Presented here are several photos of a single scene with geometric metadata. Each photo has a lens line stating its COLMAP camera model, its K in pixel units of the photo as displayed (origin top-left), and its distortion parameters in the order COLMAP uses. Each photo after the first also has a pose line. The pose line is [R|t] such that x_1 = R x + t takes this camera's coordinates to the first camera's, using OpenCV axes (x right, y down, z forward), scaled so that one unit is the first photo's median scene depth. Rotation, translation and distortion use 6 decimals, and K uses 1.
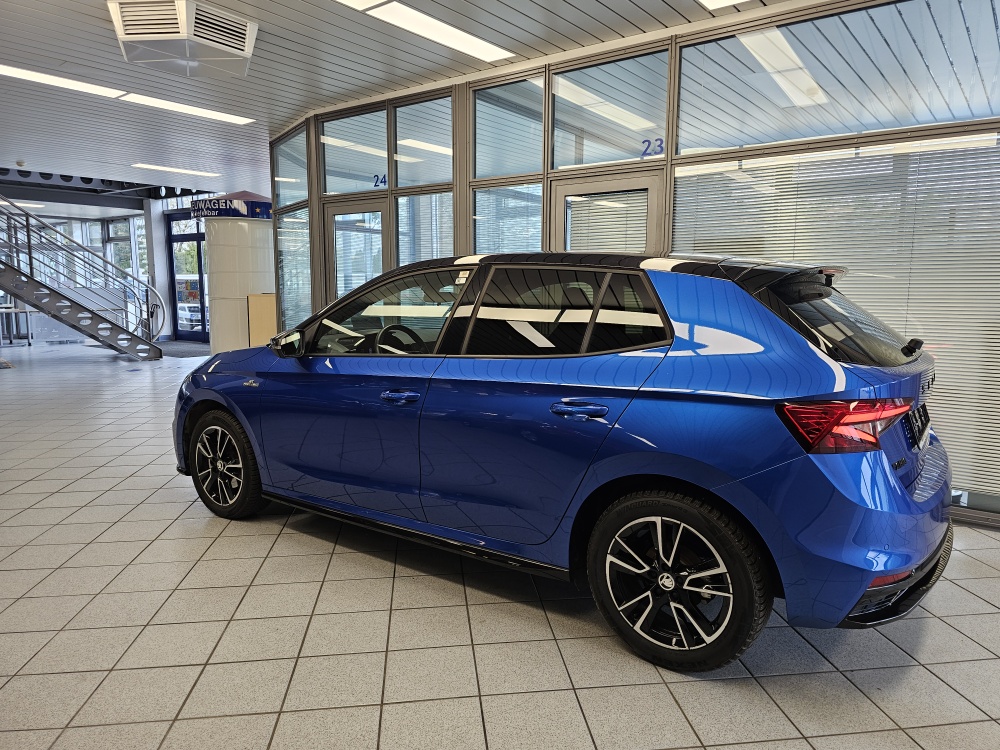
lens RADIAL K [[661.6, 0, 506.7], [0, 661.6, 365.7], [0, 0, 1]] dist [0.061018, -0.063092]
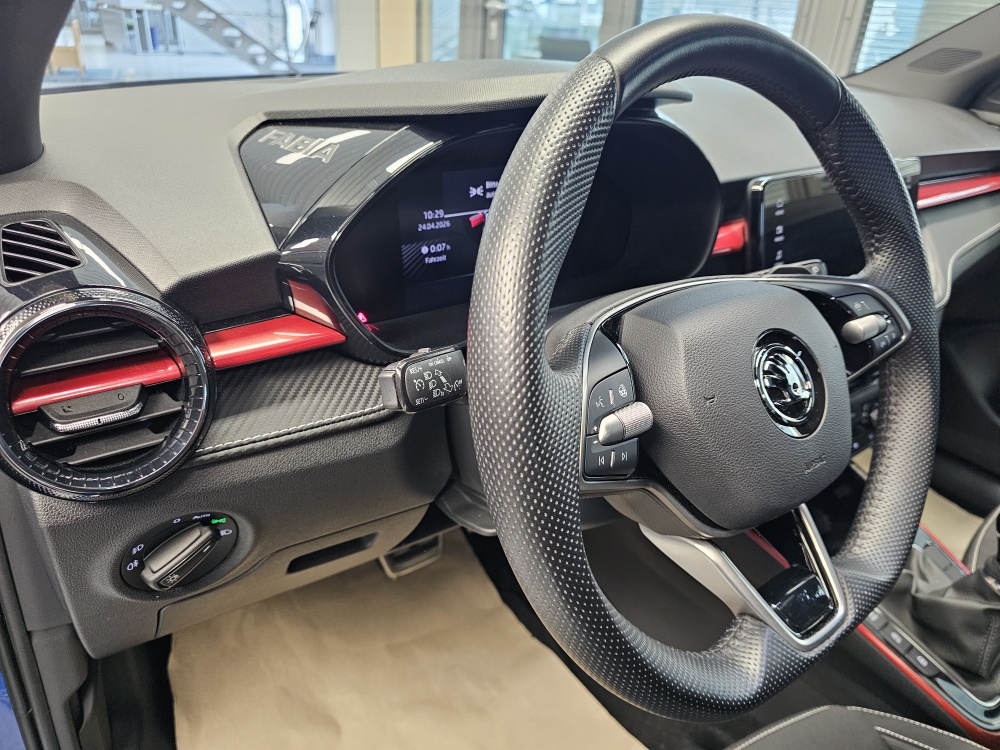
lens RADIAL K [[661.6, 0, 506.7], [0, 661.6, 365.7], [0, 0, 1]] dist [0.061018, -0.063092]
pose [[0.951424, 0.188051, -0.243782, -0.066025], [-0.089790, 0.926851, 0.364534, -0.018690], [0.294500, -0.324937, 0.898713, 0.357805]]
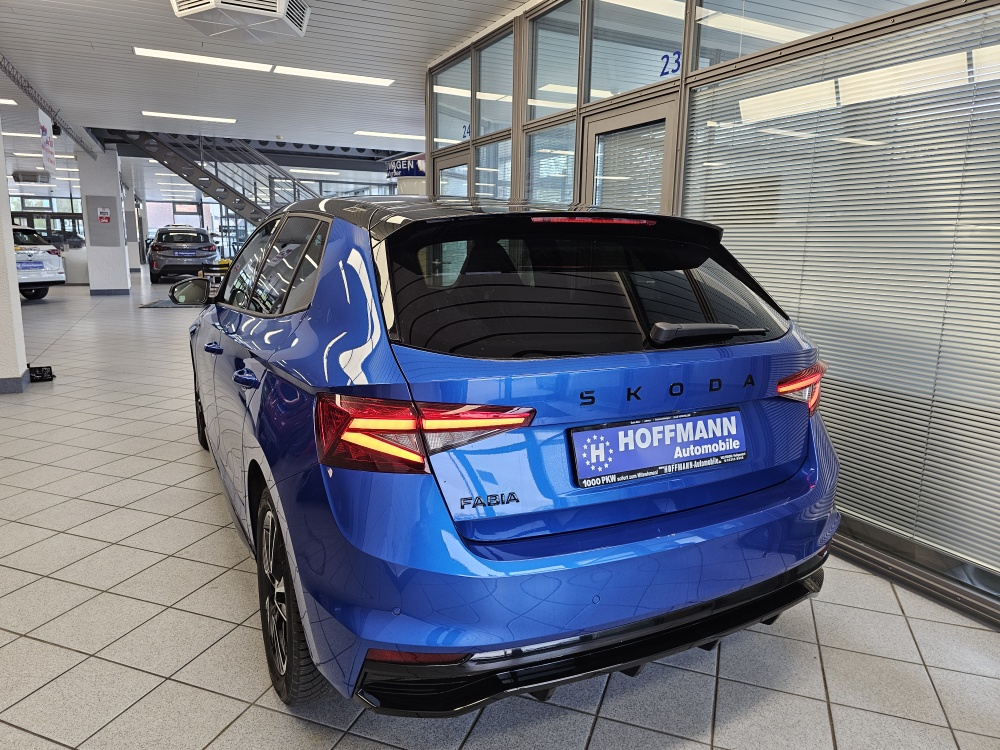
lens RADIAL K [[661.6, 0, 506.7], [0, 661.6, 365.7], [0, 0, 1]] dist [0.061018, -0.063092]
pose [[0.889996, 0.094486, -0.446070, 0.214118], [-0.067868, 0.994847, 0.075317, -0.010412], [0.450888, -0.036758, 0.891823, 0.098494]]
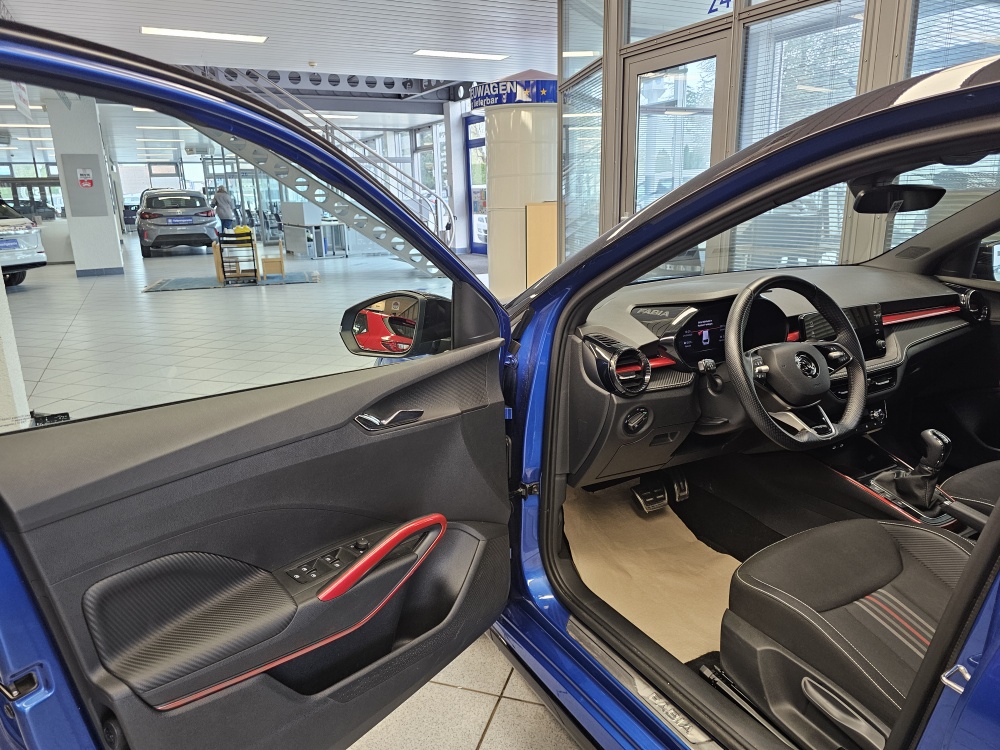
lens RADIAL K [[661.6, 0, 506.7], [0, 661.6, 365.7], [0, 0, 1]] dist [0.061018, -0.063092]
pose [[0.906216, 0.081055, -0.414973, -0.057709], [-0.023195, 0.989505, 0.142625, -0.024525], [0.422178, -0.119624, 0.898585, 0.226682]]
